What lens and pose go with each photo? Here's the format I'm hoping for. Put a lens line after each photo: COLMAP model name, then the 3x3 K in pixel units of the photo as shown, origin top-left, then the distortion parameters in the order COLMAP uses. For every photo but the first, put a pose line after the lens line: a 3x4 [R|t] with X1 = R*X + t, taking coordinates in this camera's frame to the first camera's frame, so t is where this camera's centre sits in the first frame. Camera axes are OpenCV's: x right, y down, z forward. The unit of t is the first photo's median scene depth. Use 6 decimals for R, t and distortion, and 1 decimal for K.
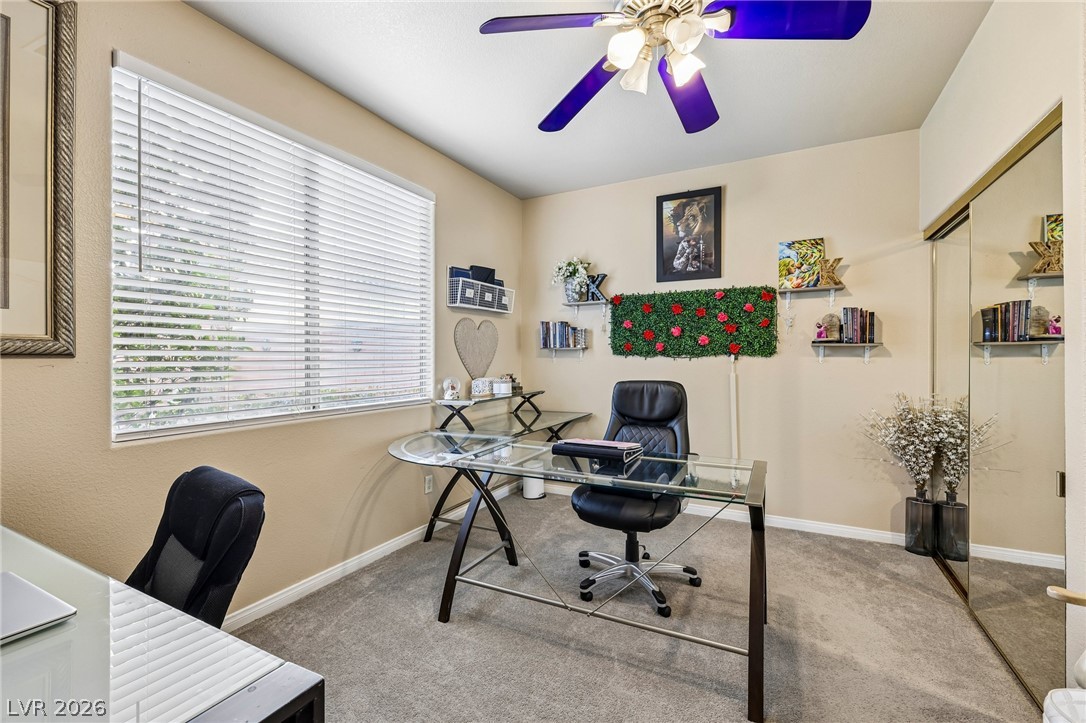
lens RADIAL K [[470.1, 0, 545.0], [0, 470.1, 361.1], [0, 0, 1]] dist [0.003199, -0.000034]
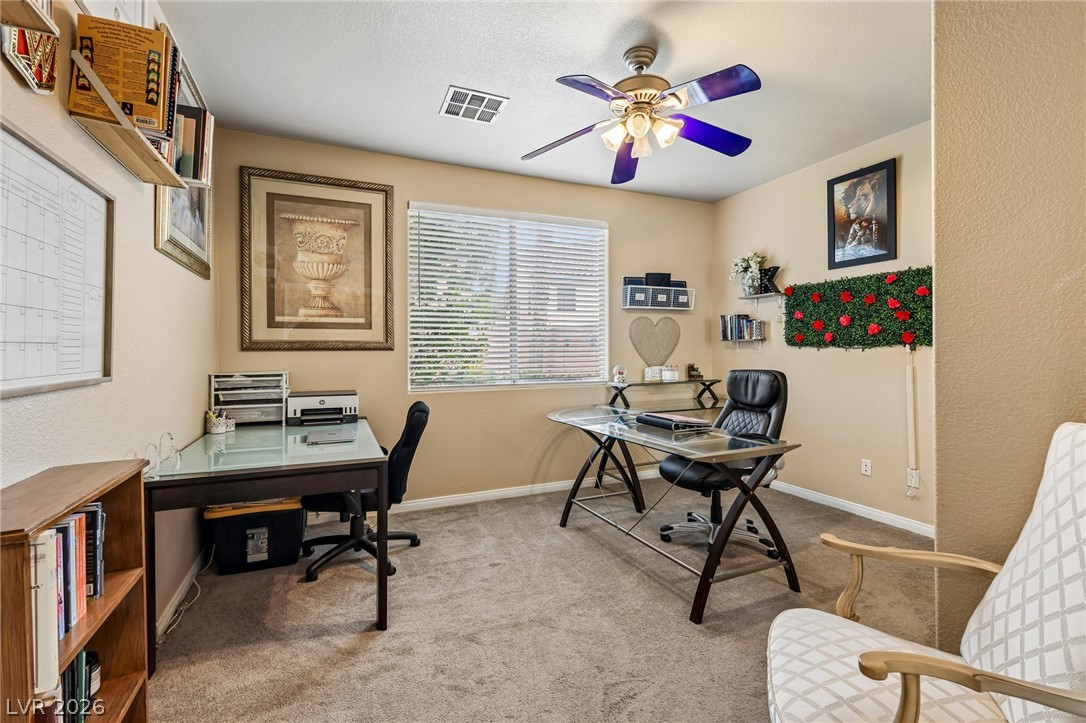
lens RADIAL K [[491.6, 0, 547.0], [0, 491.6, 354.3], [0, 0, 1]] dist [0.004096, 0.000185]
pose [[0.785665, 0.001116, -0.618651, 0.424099], [0.000293, 0.999998, 0.002176, 0.002418], [0.618652, -0.001891, 0.785663, -0.150478]]
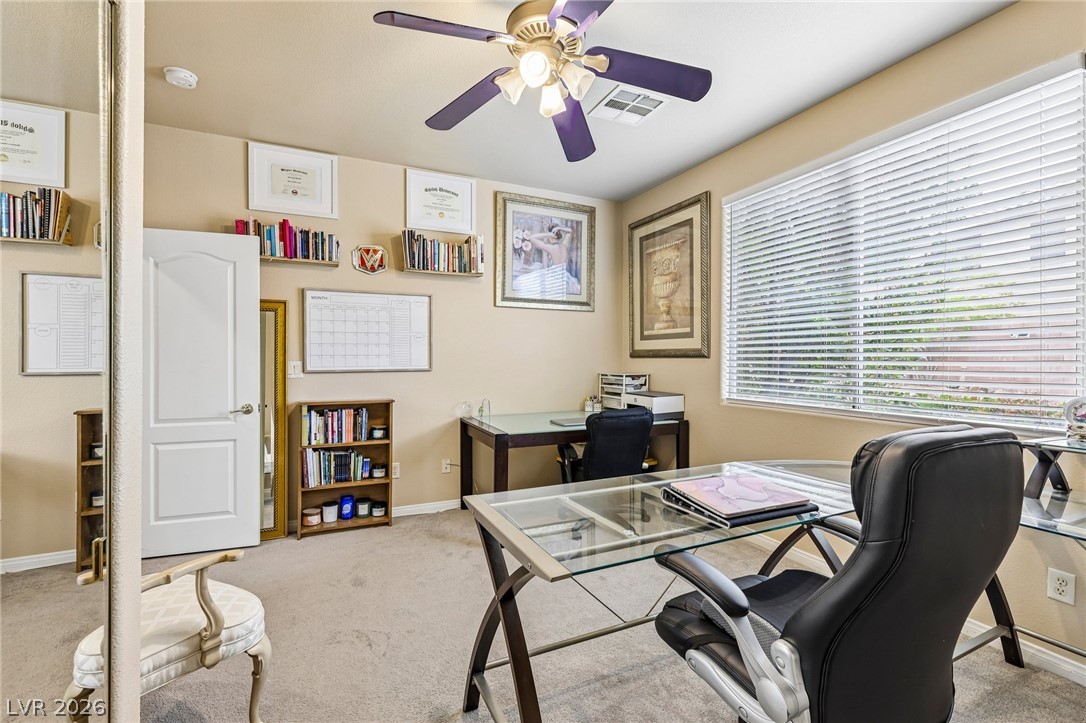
lens RADIAL K [[470.1, 0, 543.3], [0, 470.1, 357.0], [0, 0, 1]] dist [0.003199, -0.000034]
pose [[-0.613536, -0.001172, -0.789666, 0.505132], [-0.005959, 0.999977, 0.003145, -0.006018], [0.789644, 0.006635, -0.613529, 0.760779]]
